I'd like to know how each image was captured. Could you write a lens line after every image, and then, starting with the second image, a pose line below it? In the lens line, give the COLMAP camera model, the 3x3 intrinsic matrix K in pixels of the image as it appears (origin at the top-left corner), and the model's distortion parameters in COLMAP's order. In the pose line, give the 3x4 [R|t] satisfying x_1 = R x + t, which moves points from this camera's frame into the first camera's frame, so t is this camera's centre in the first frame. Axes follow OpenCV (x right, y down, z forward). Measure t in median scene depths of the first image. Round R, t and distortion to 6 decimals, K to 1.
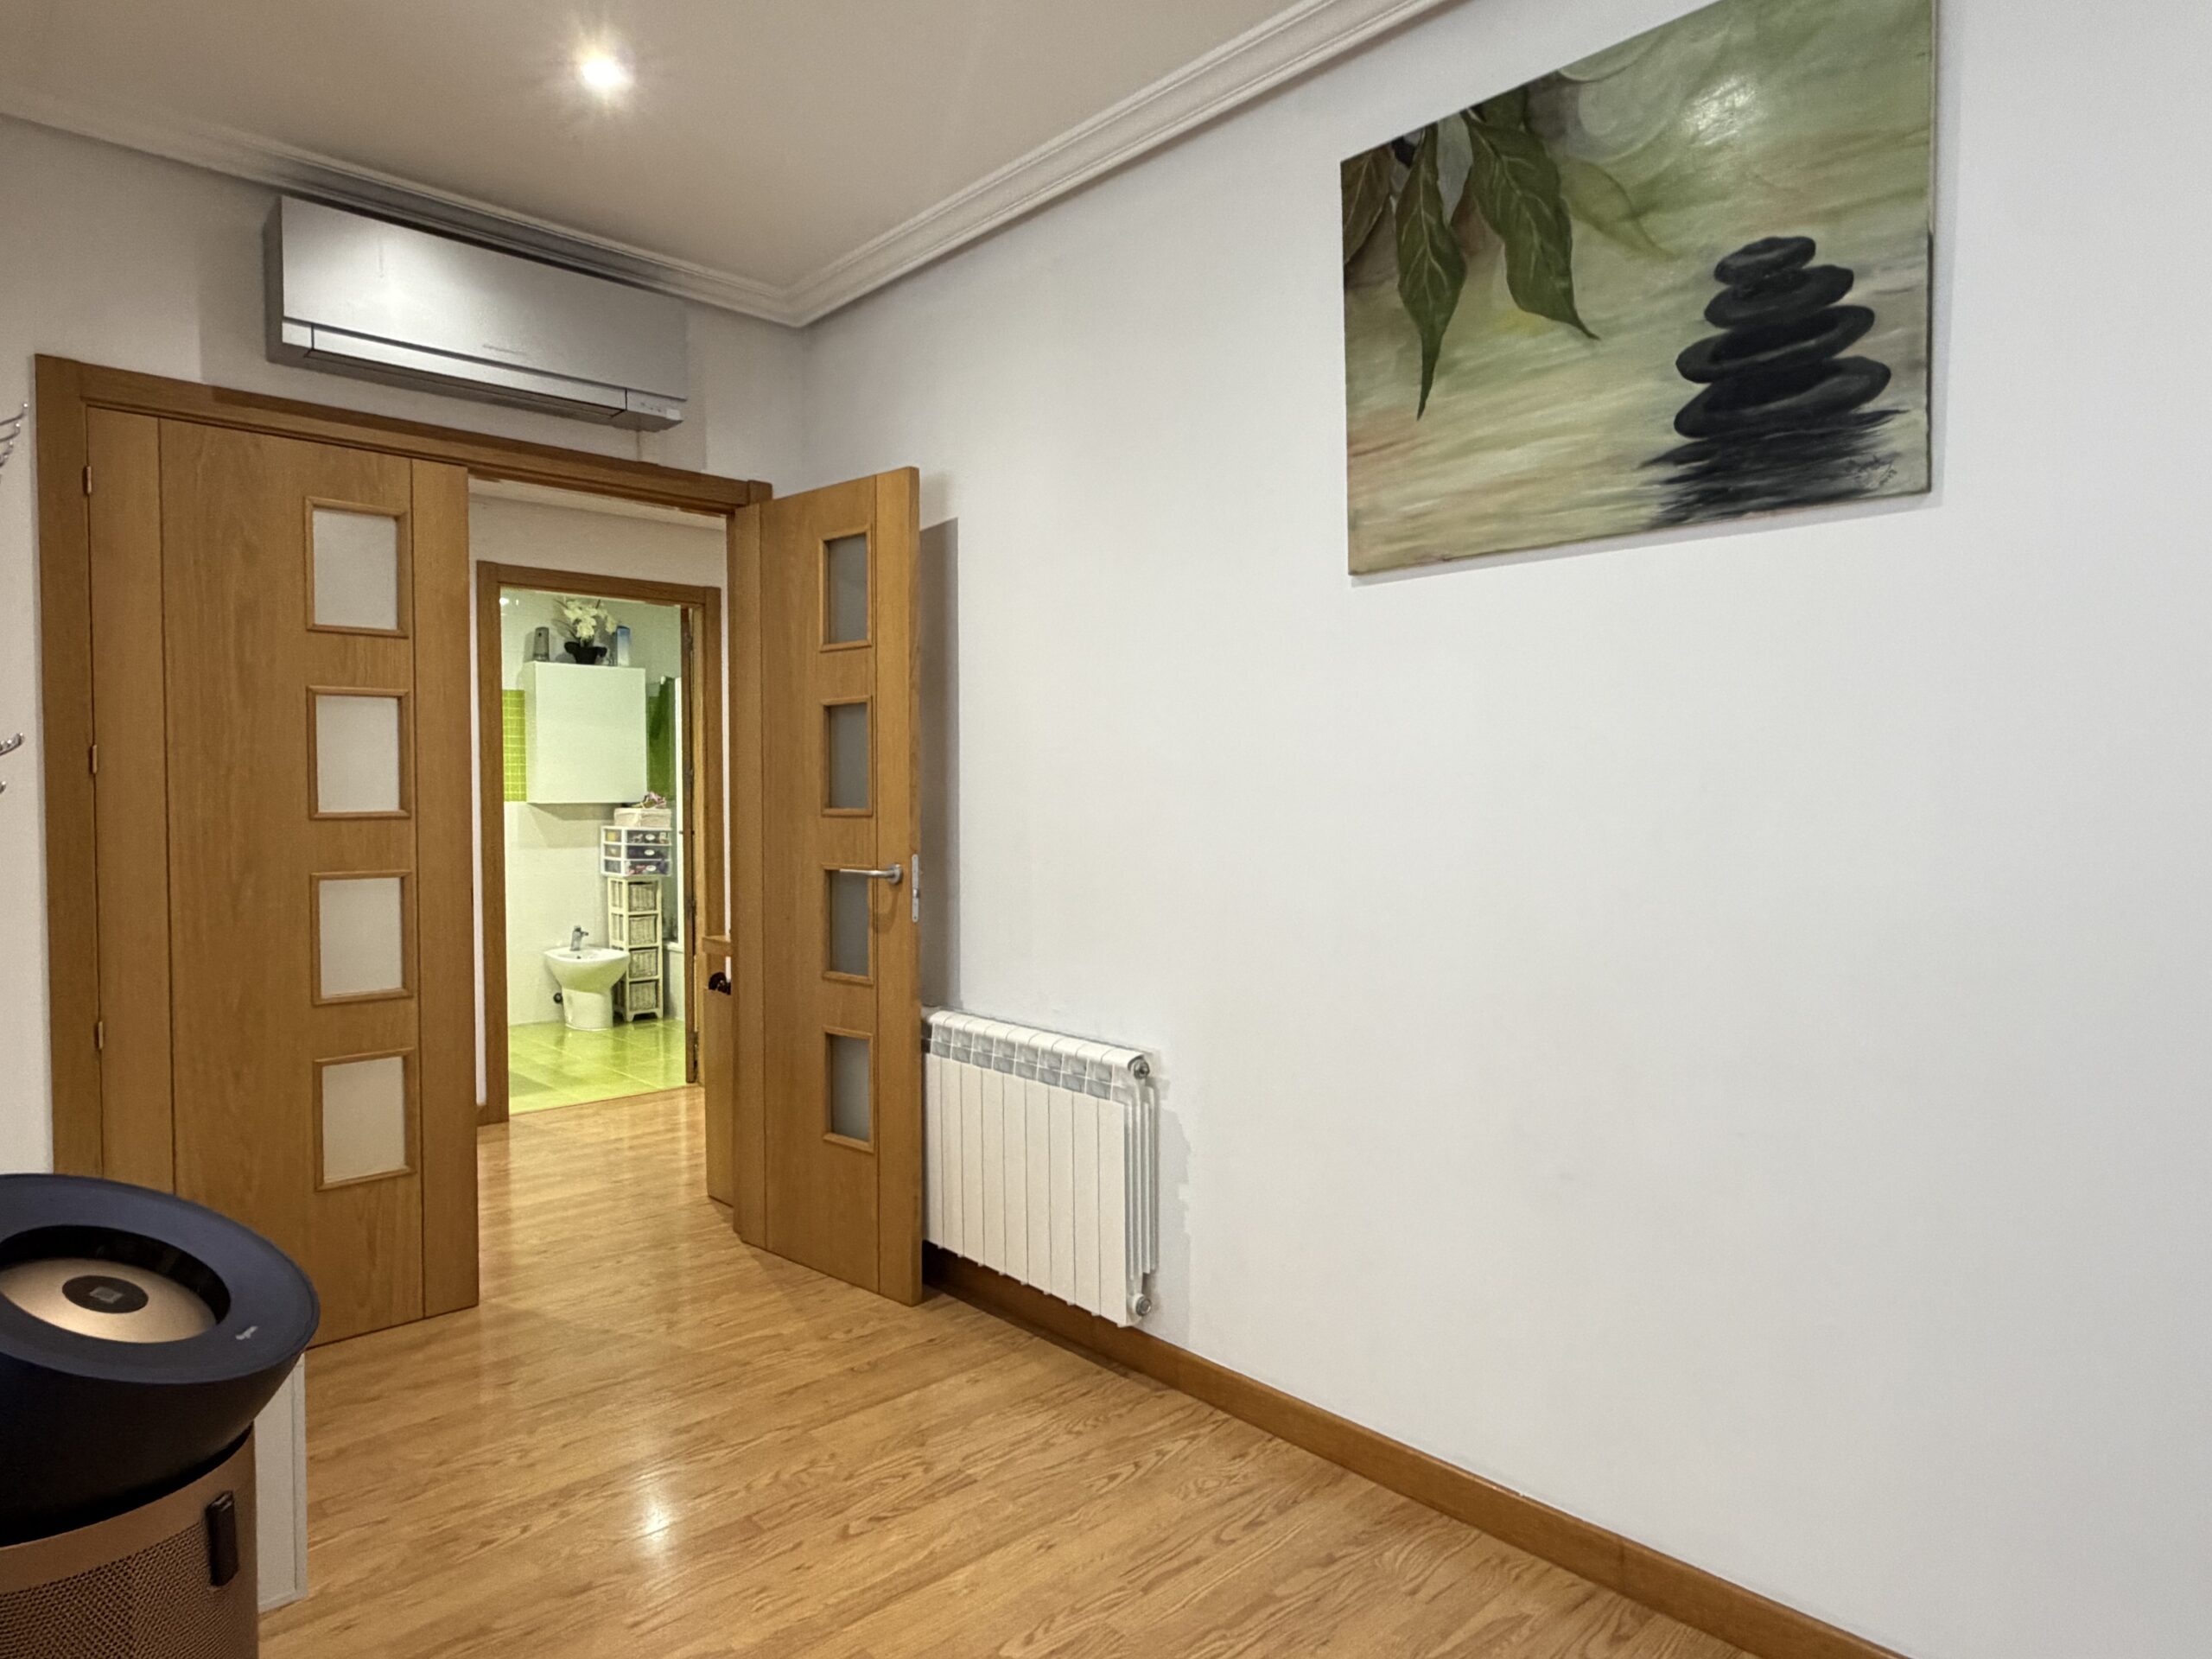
lens RADIAL K [[1284.2, 0, 1105.3], [0, 1284.2, 835.5], [0, 0, 1]] dist [-0.000640, 0.000152]
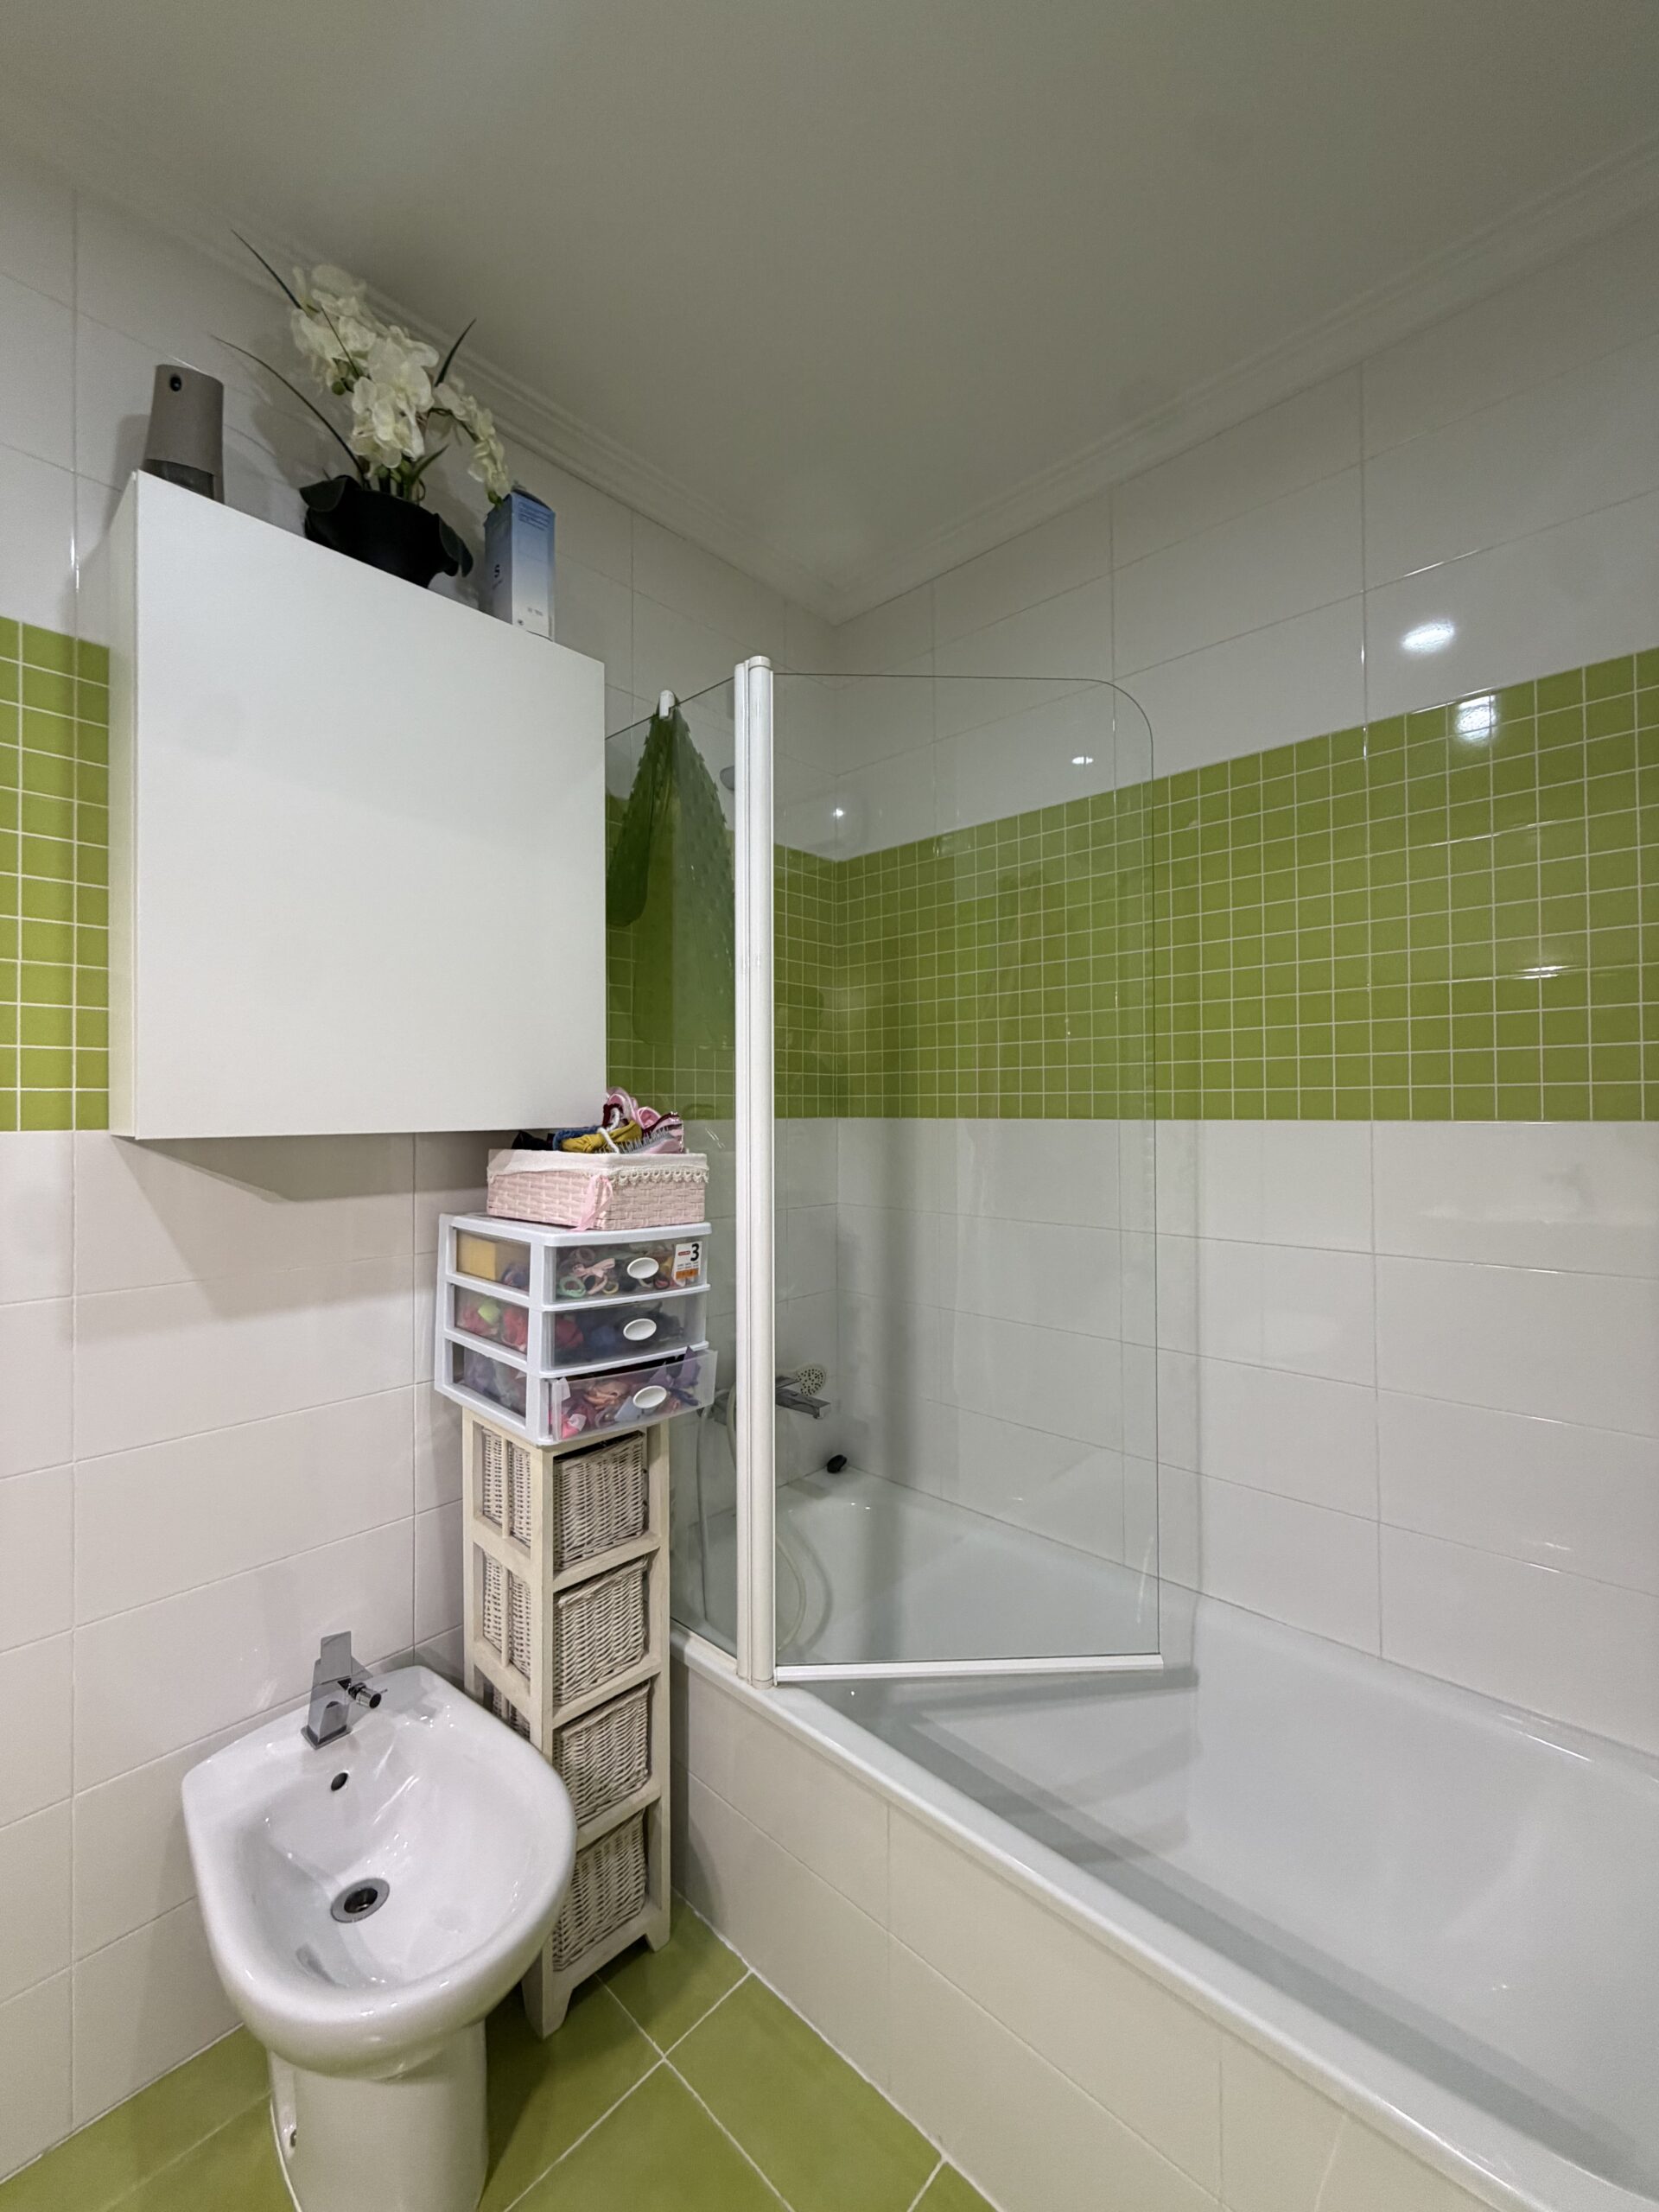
lens RADIAL K [[889.9, 0, 822.1], [0, 889.9, 1108.5], [0, 0, 1]] dist [-0.000268, 0.000014]
pose [[0.997998, -0.004396, 0.063093, -0.328956], [0.007011, 0.999123, -0.041285, -0.022410], [-0.062856, 0.041645, 0.997153, 0.819814]]
